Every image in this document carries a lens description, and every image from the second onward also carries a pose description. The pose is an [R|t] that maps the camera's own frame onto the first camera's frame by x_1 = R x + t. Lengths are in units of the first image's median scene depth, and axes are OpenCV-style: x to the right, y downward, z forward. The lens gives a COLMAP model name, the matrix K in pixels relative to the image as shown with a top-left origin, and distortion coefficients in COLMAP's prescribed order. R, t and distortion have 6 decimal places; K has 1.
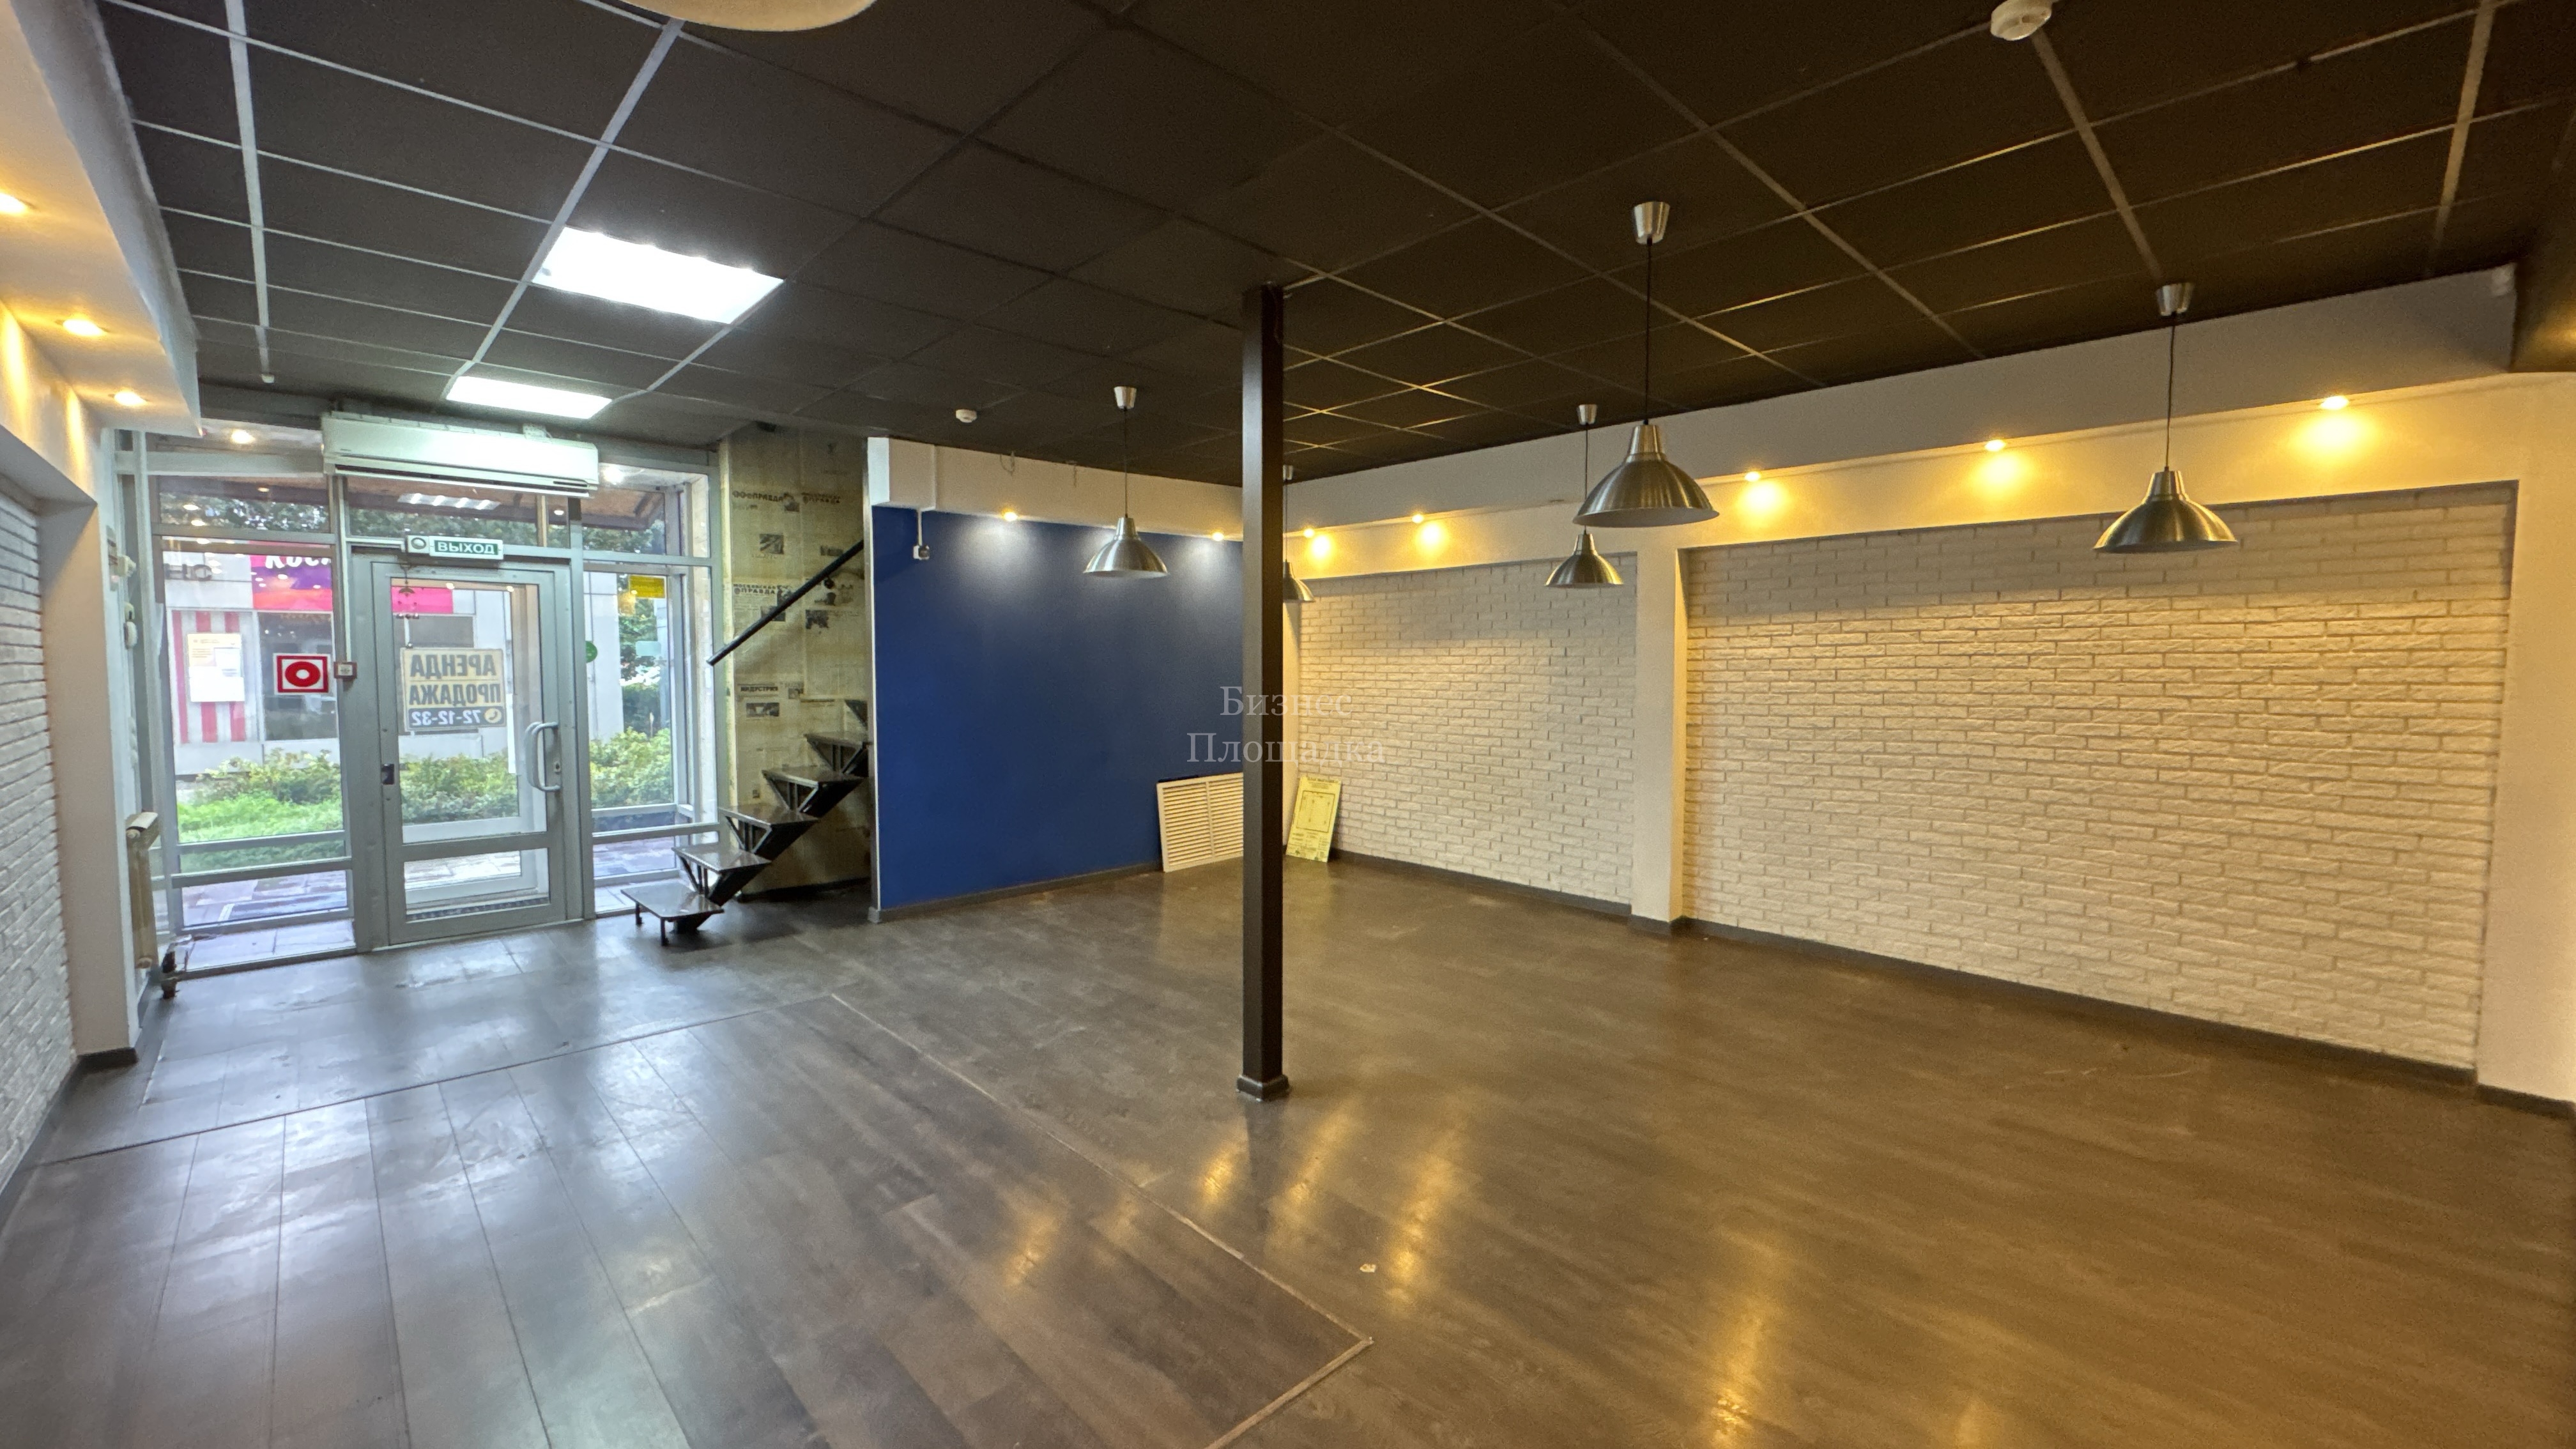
lens RADIAL K [[1023.5, 0, 1292.5], [0, 1023.5, 719.8], [0, 0, 1]] dist [-0.003016, 0.000243]
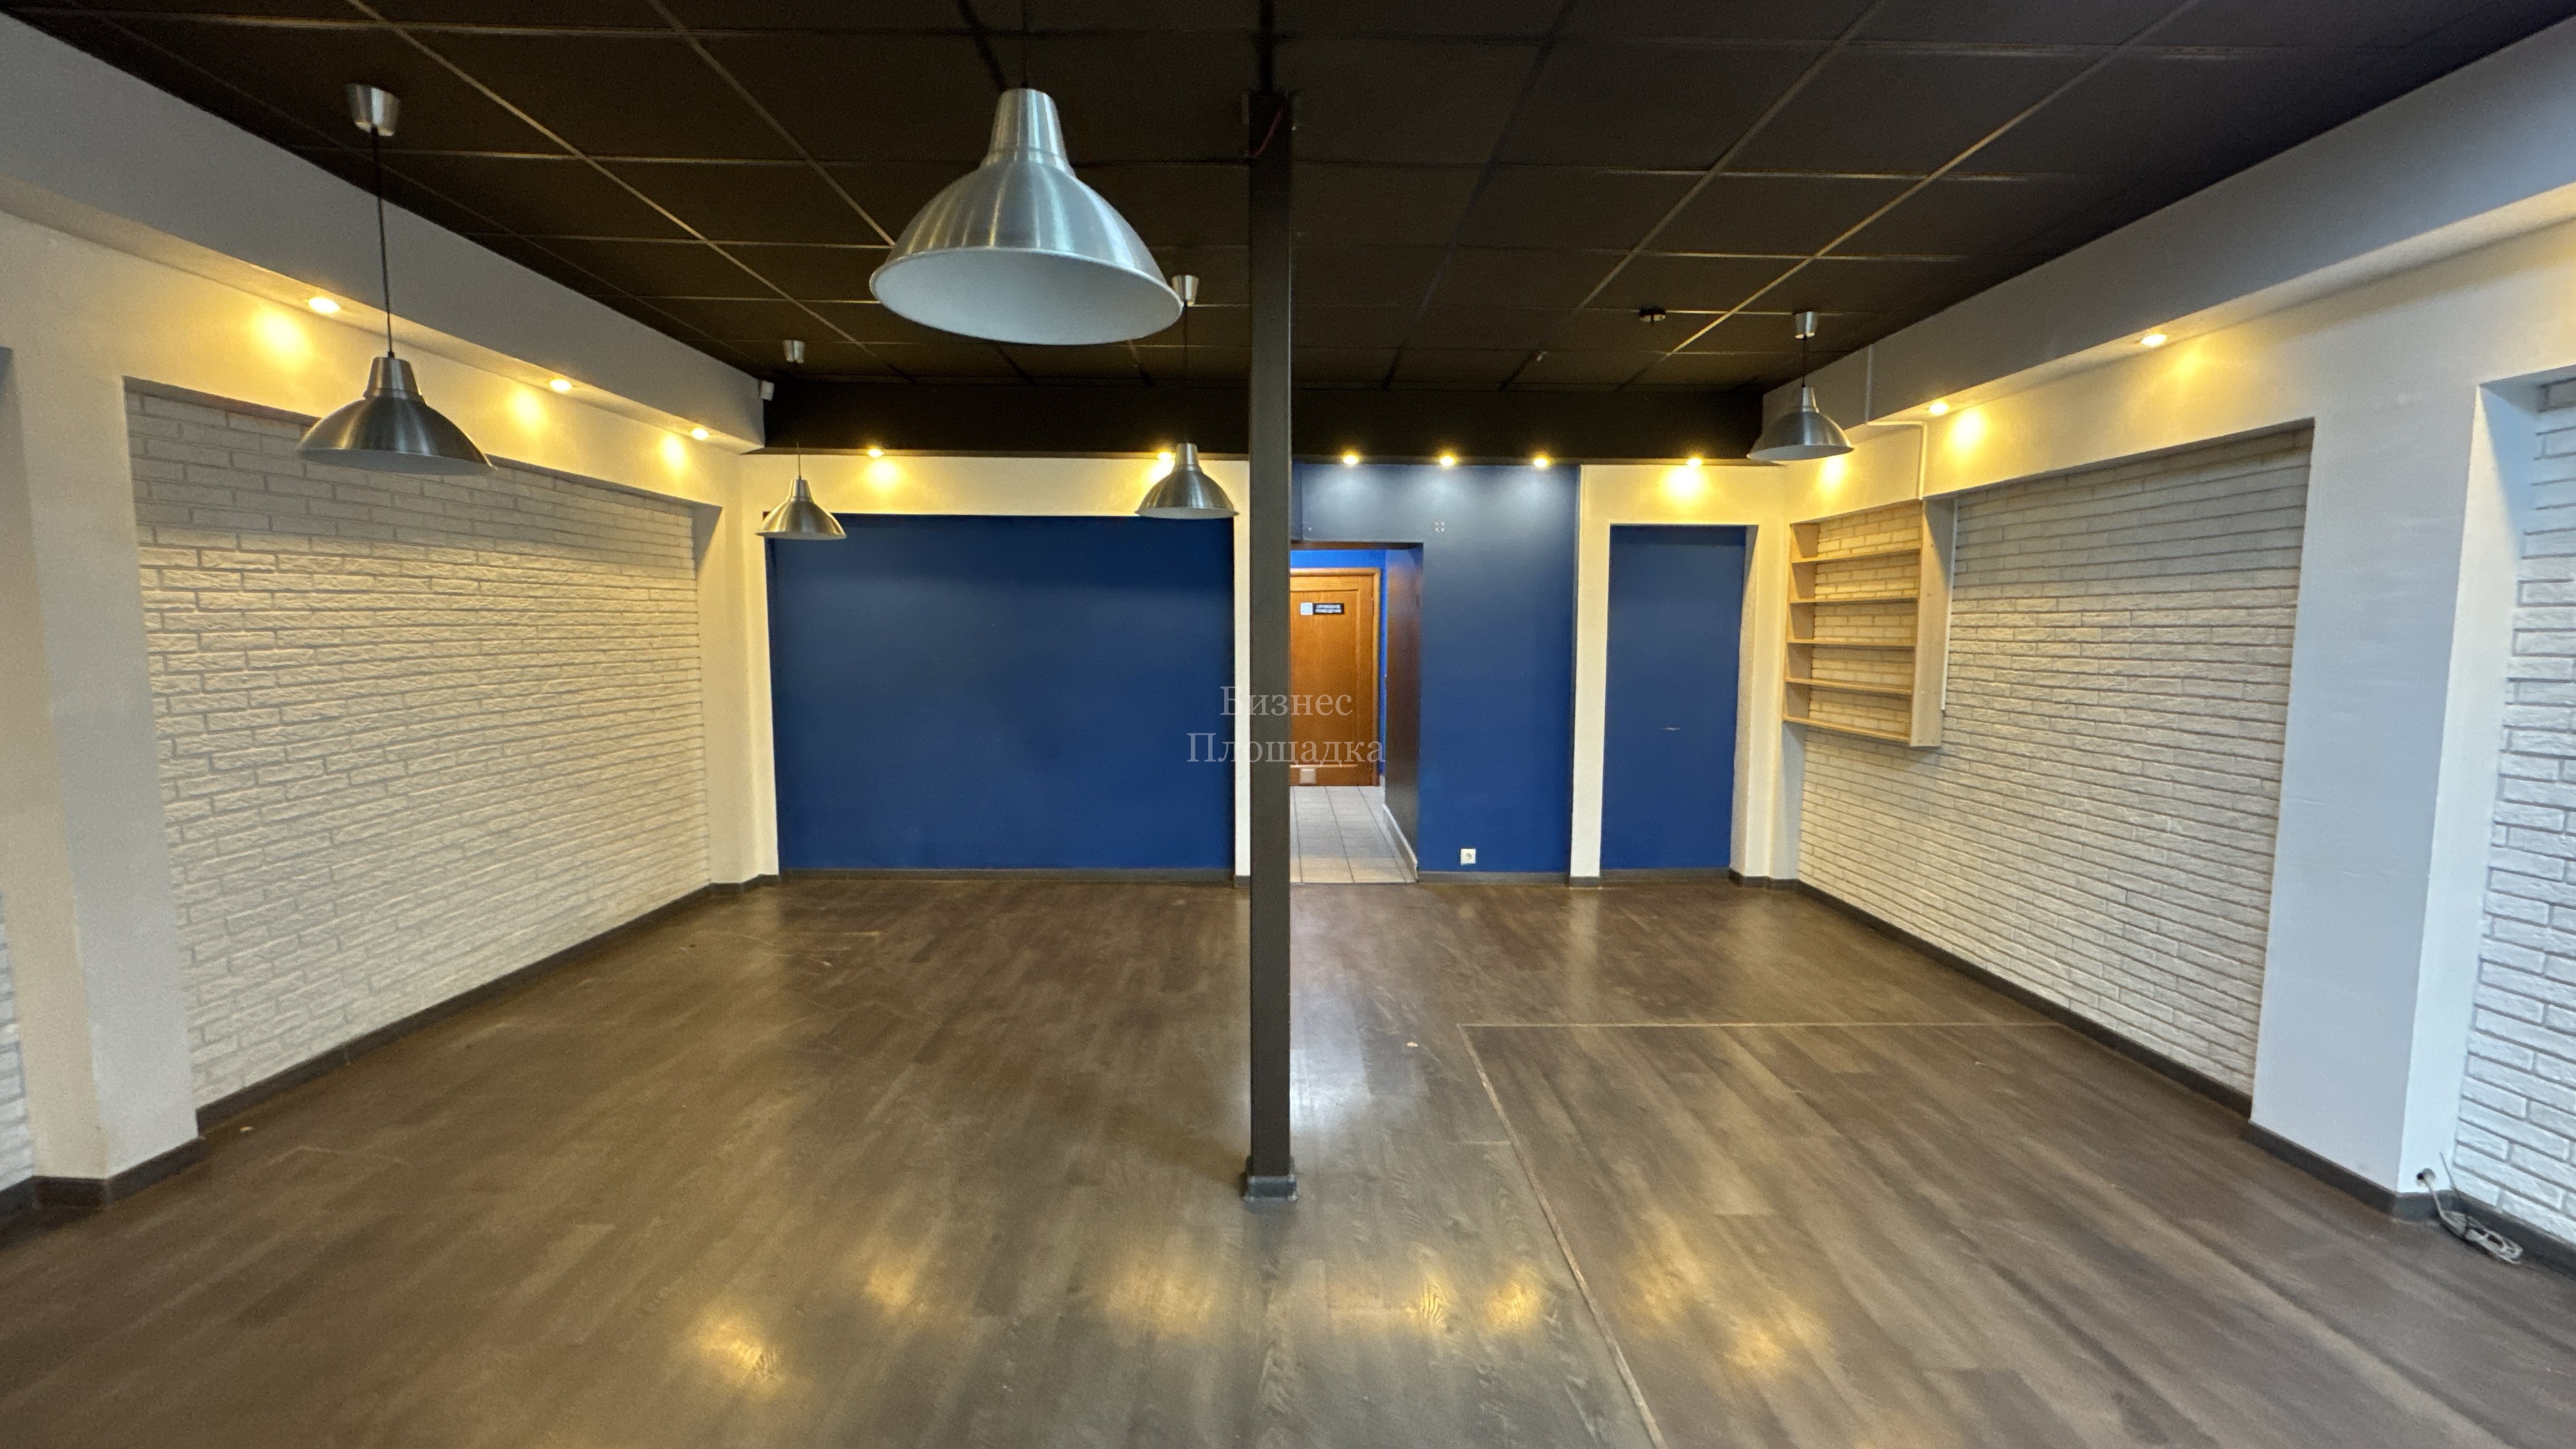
lens RADIAL K [[1023.5, 0, 1288.9], [0, 1023.5, 717.3], [0, 0, 1]] dist [-0.003016, 0.000243]
pose [[-0.732826, -0.063682, 0.677429, -0.347369], [0.032956, 0.991120, 0.128821, -0.052341], [-0.679617, 0.116728, -0.724220, 0.981513]]
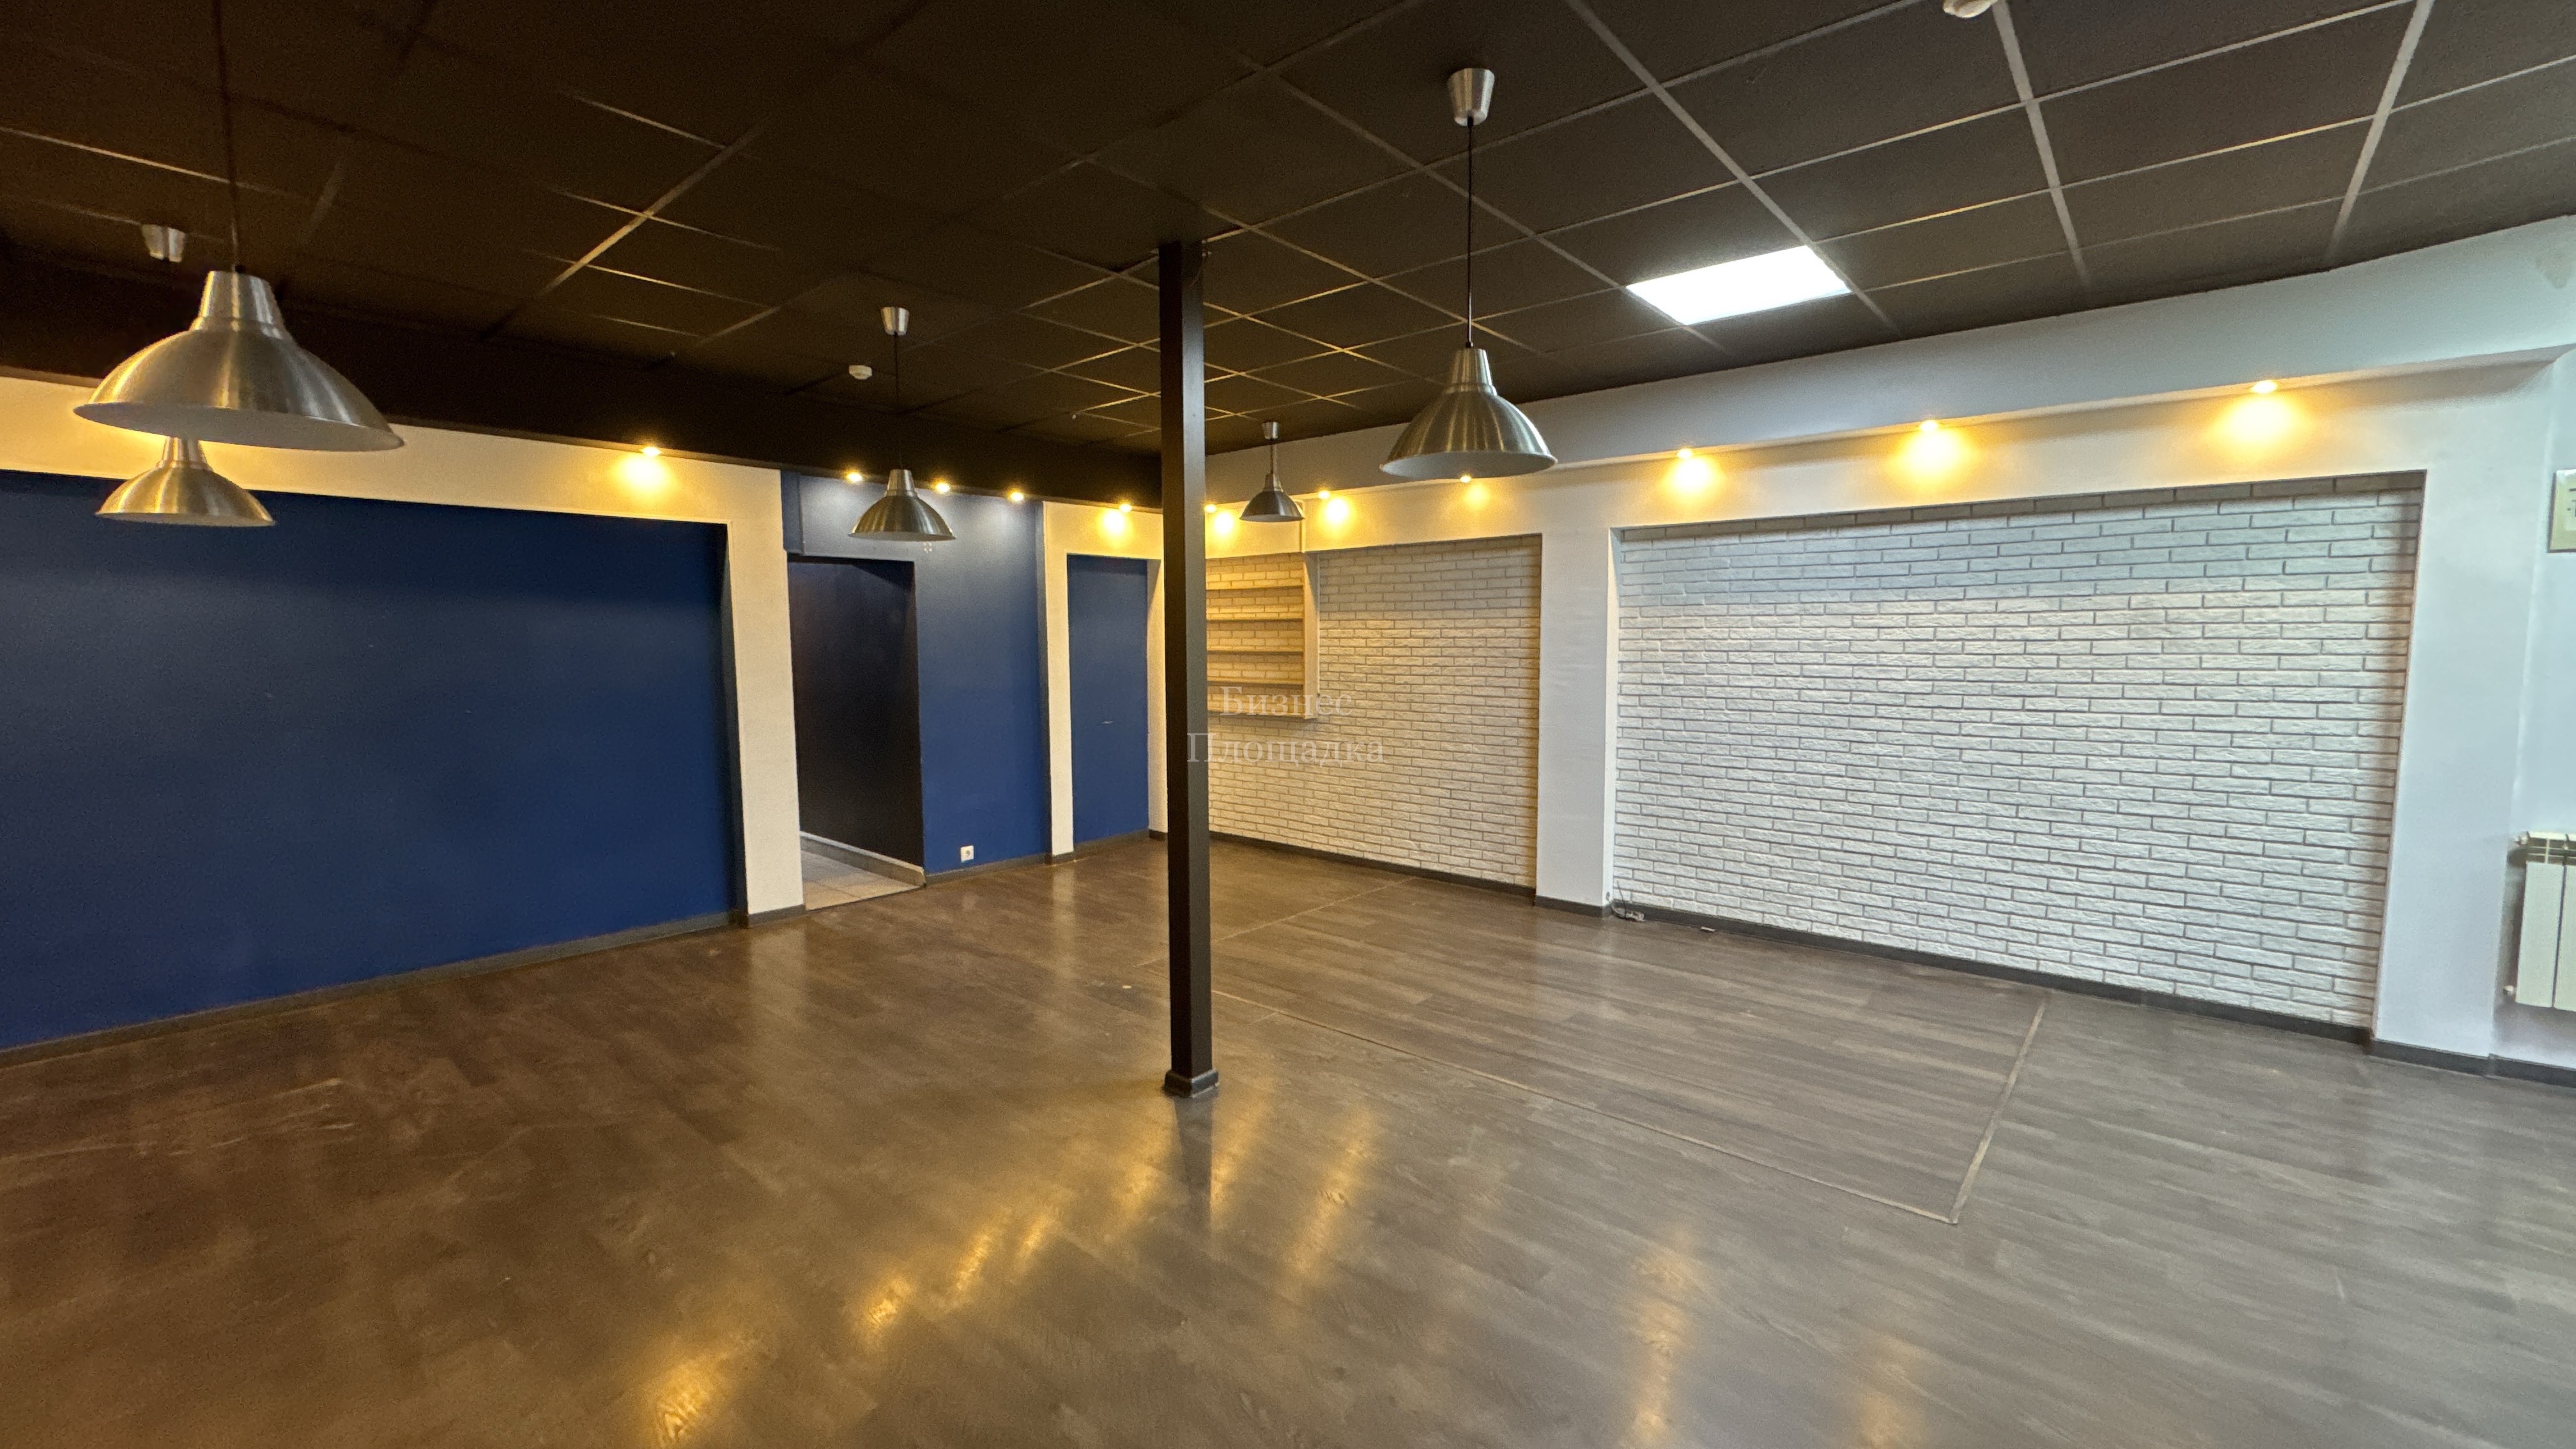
lens RADIAL K [[1023.5, 0, 1289.0], [0, 1023.5, 716.4], [0, 0, 1]] dist [-0.003016, 0.000243]
pose [[-0.996176, 0.009657, -0.086838, -0.026129], [-0.002143, 0.990874, 0.134778, -0.074265], [0.087347, 0.134449, -0.987063, 1.252911]]
